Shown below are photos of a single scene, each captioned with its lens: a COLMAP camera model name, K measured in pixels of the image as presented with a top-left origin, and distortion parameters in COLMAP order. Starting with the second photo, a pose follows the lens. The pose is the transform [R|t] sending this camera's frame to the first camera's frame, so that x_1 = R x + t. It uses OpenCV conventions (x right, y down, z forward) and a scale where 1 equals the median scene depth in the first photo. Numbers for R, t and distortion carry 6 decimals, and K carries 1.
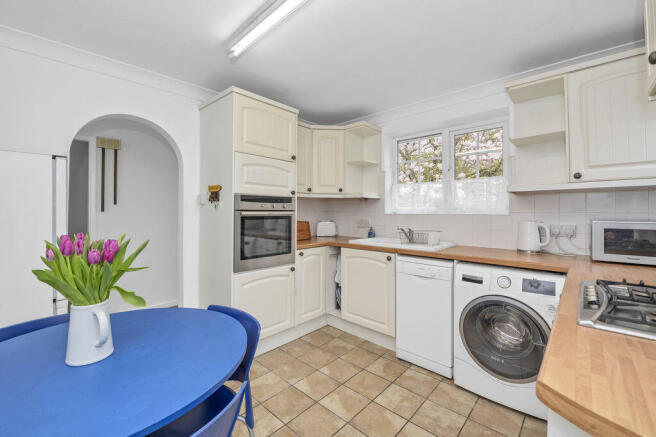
lens RADIAL K [[271.5, 0, 327.7], [0, 271.5, 214.3], [0, 0, 1]] dist [0.003657, -0.000129]
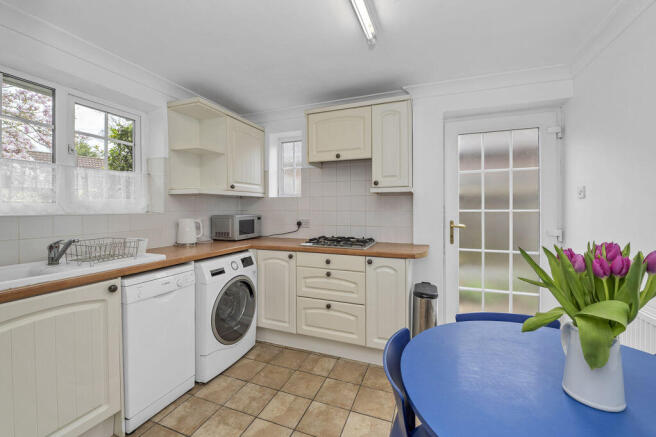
lens RADIAL K [[271.5, 0, 328.5], [0, 271.5, 212.3], [0, 0, 1]] dist [0.003657, -0.000129]
pose [[-0.359480, -0.013097, 0.933061, -0.659795], [0.008400, 0.999816, 0.017271, -0.018803], [-0.933115, 0.014046, -0.359304, 0.987399]]
